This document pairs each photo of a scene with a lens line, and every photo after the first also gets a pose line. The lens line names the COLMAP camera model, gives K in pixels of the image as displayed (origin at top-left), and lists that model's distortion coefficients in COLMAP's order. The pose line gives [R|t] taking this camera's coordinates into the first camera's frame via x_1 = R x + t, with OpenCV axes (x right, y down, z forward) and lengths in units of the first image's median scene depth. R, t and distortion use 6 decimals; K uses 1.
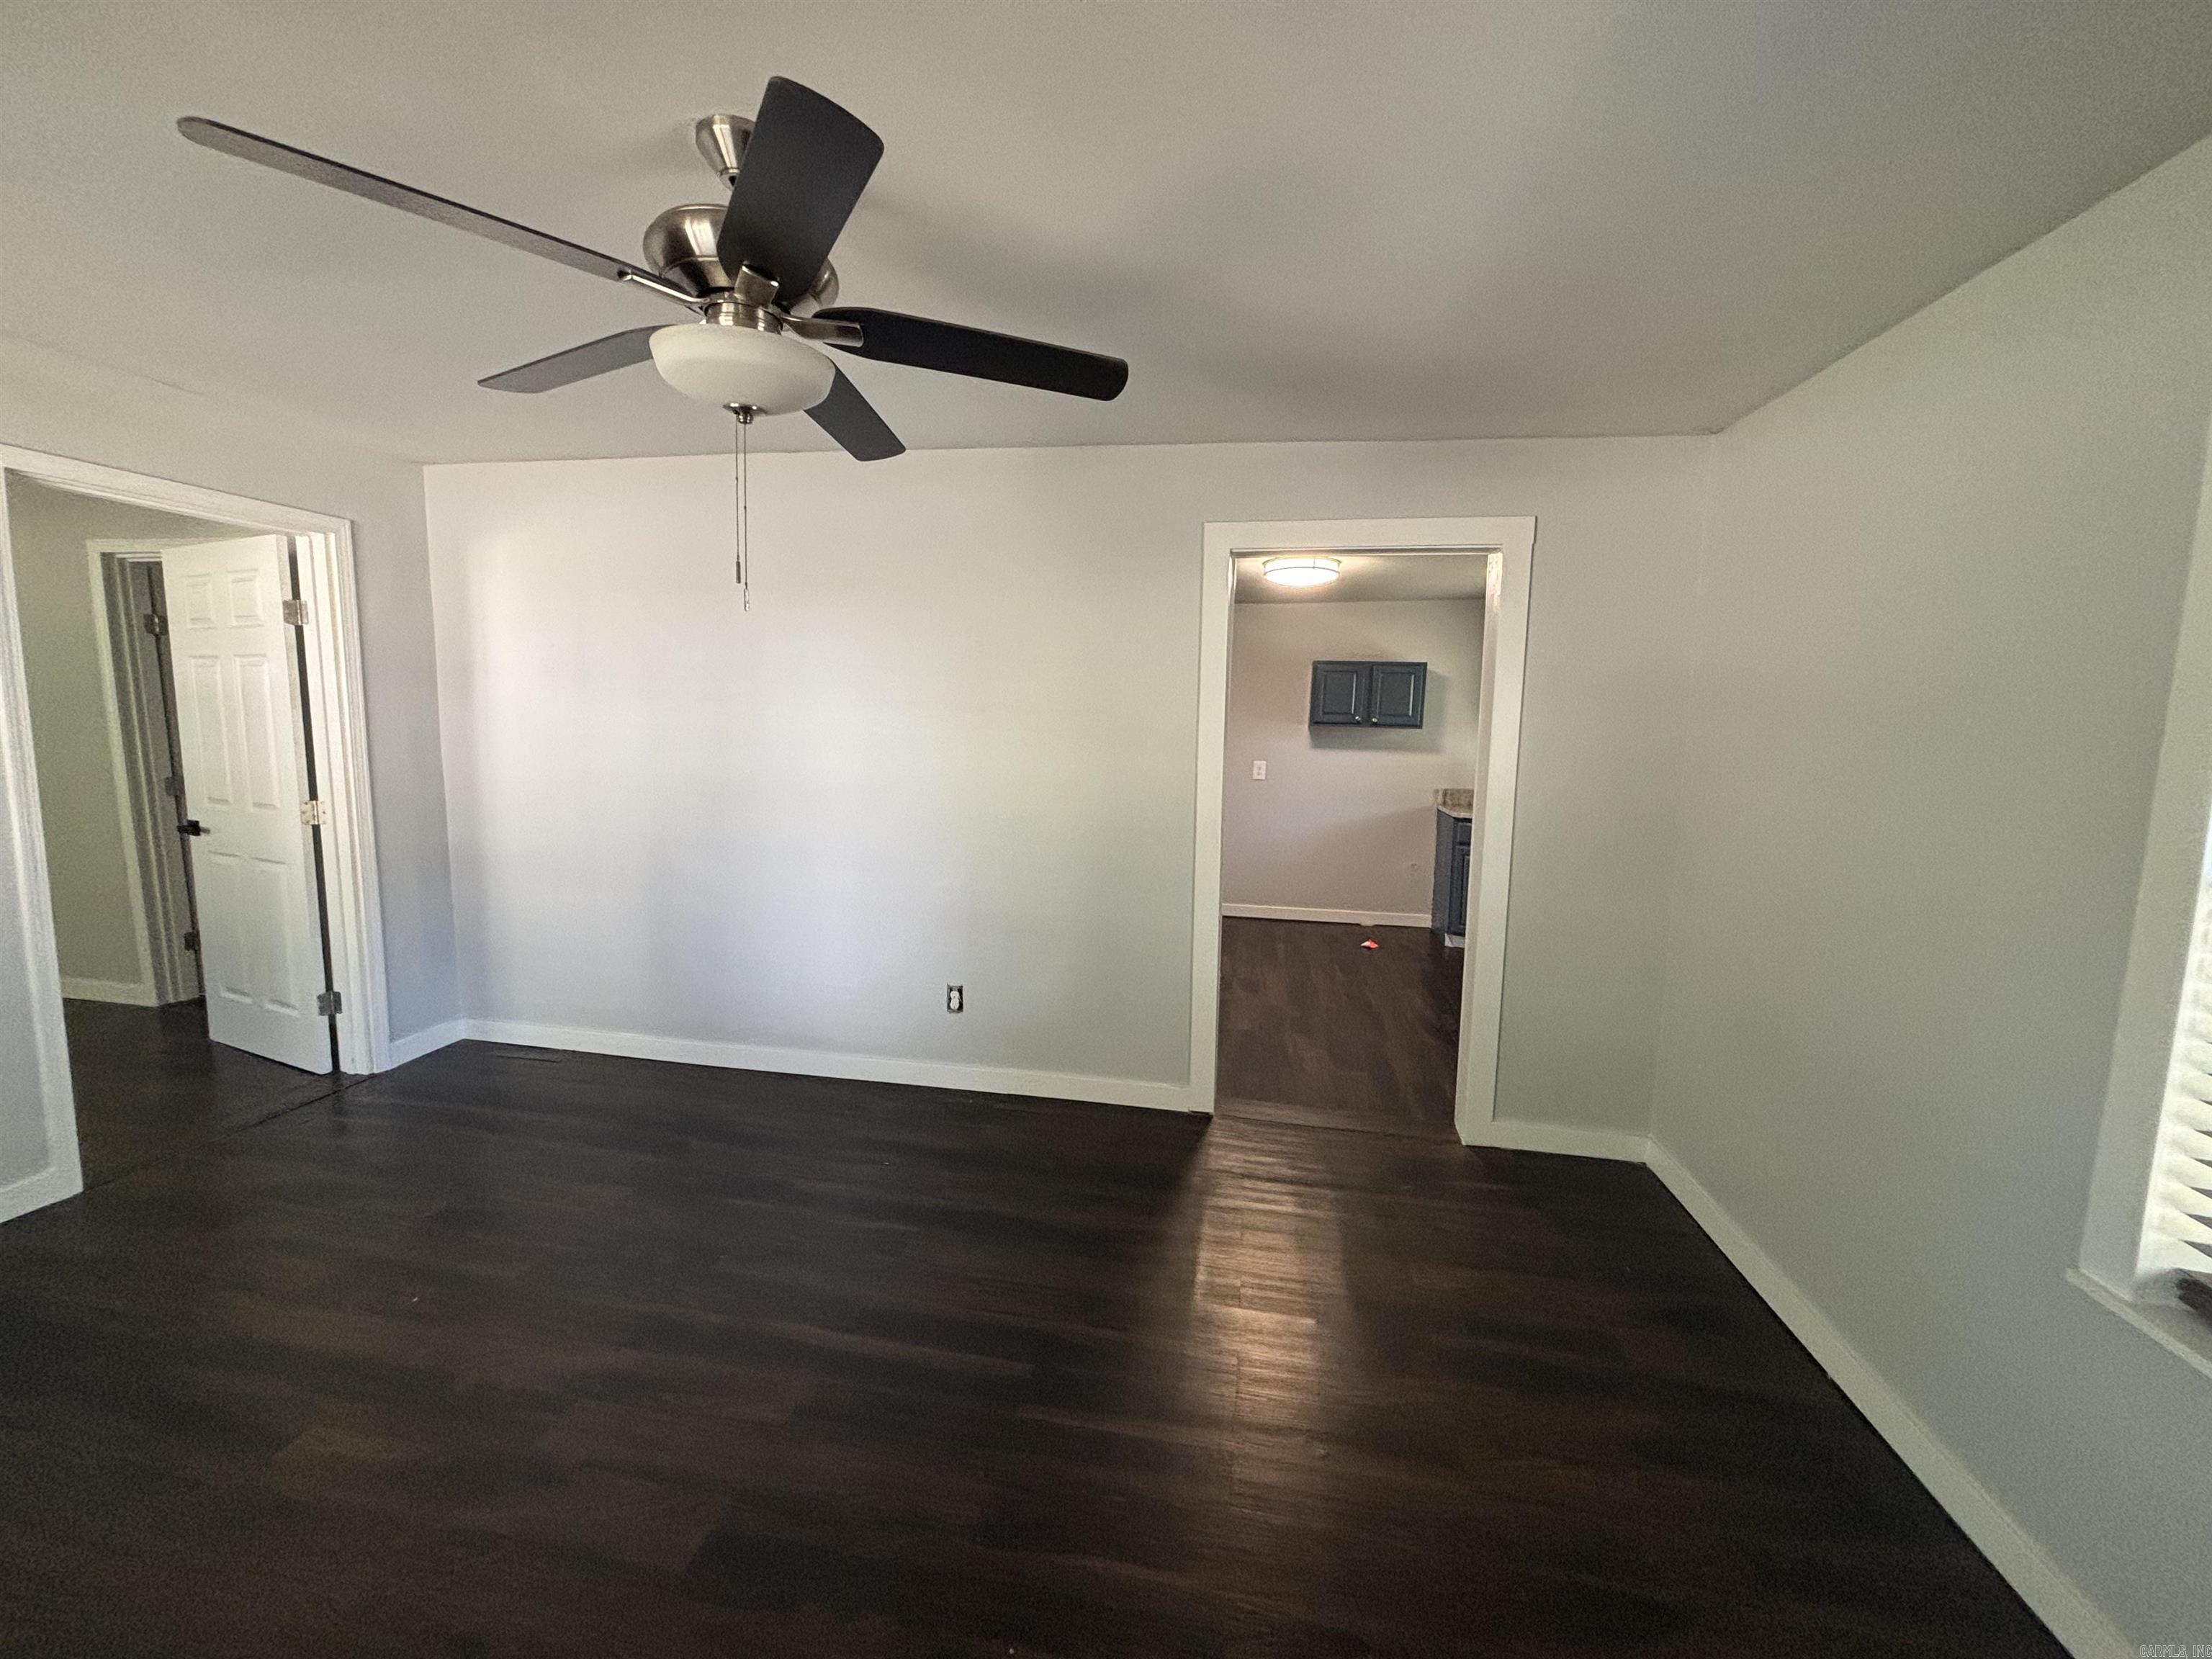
lens RADIAL K [[894.6, 0, 1119.8], [0, 894.6, 823.5], [0, 0, 1]] dist [-0.000738, -0.000098]
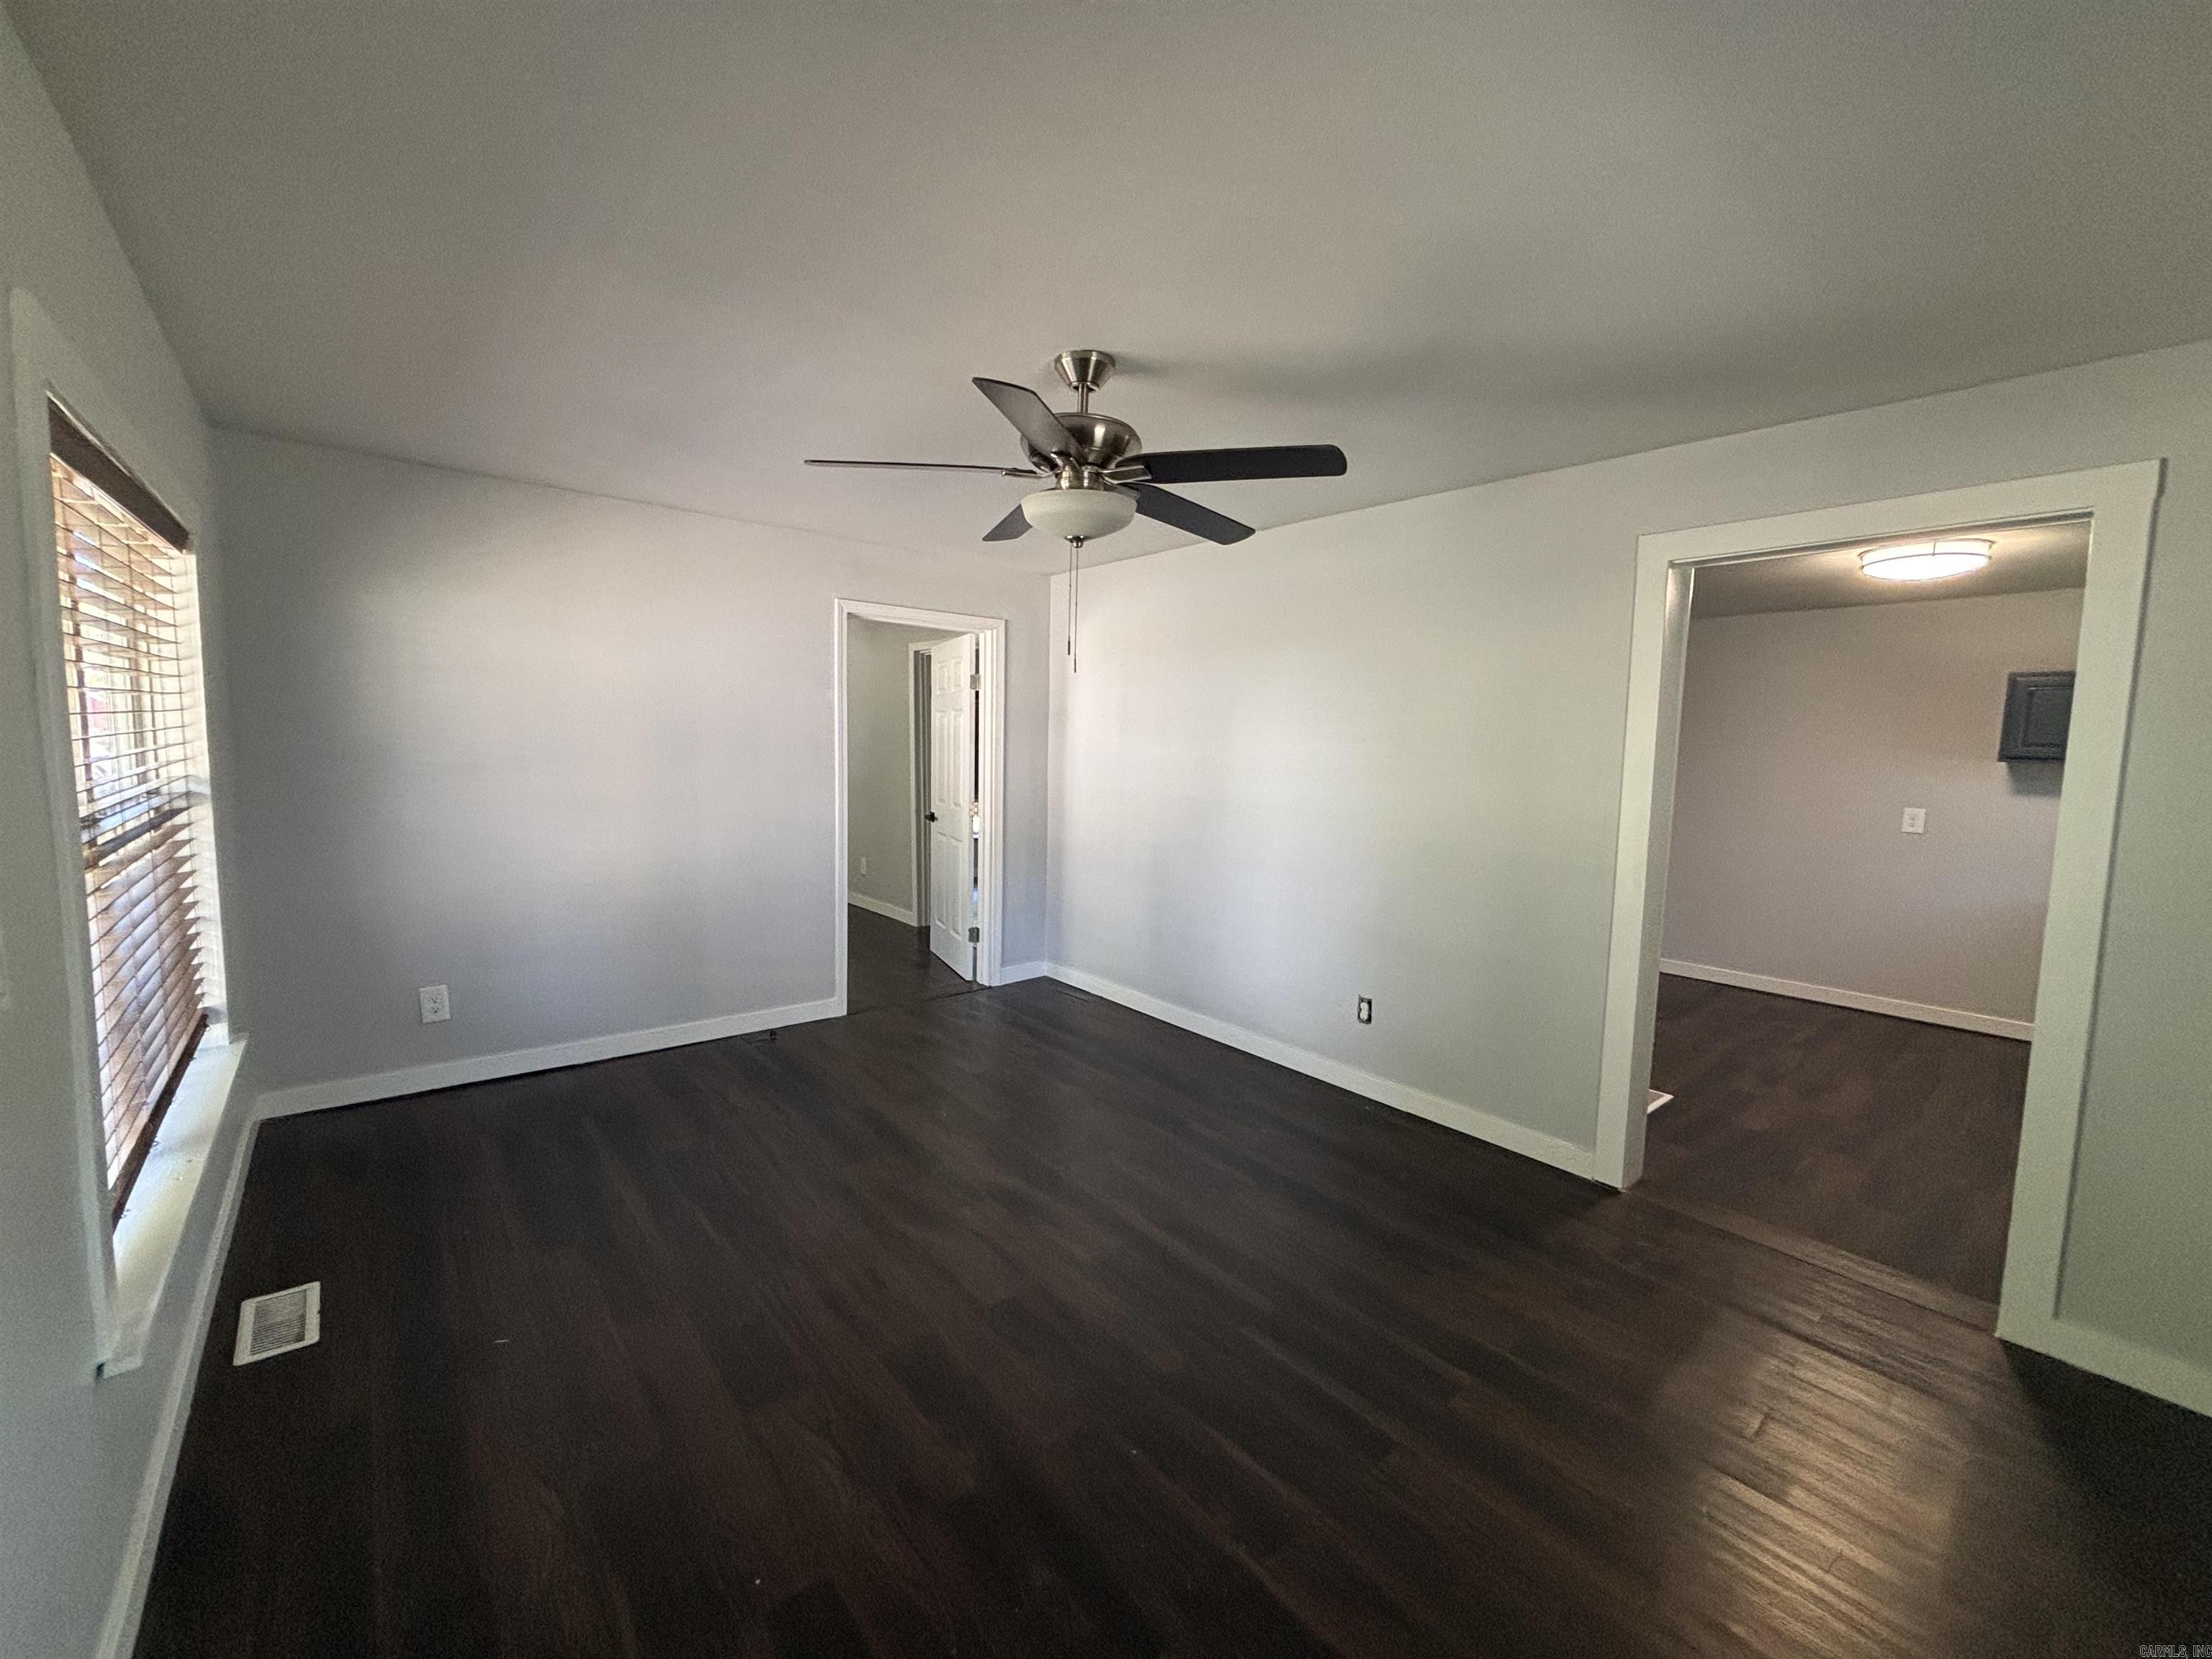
lens RADIAL K [[889.2, 0, 1106.0], [0, 889.2, 829.5], [0, 0, 1]] dist [-0.001068, -0.000269]
pose [[0.763011, 0.058564, -0.643727, 0.259688], [-0.078570, 0.996906, -0.002434, 0.006942], [0.641592, 0.052435, 0.765252, -0.029382]]
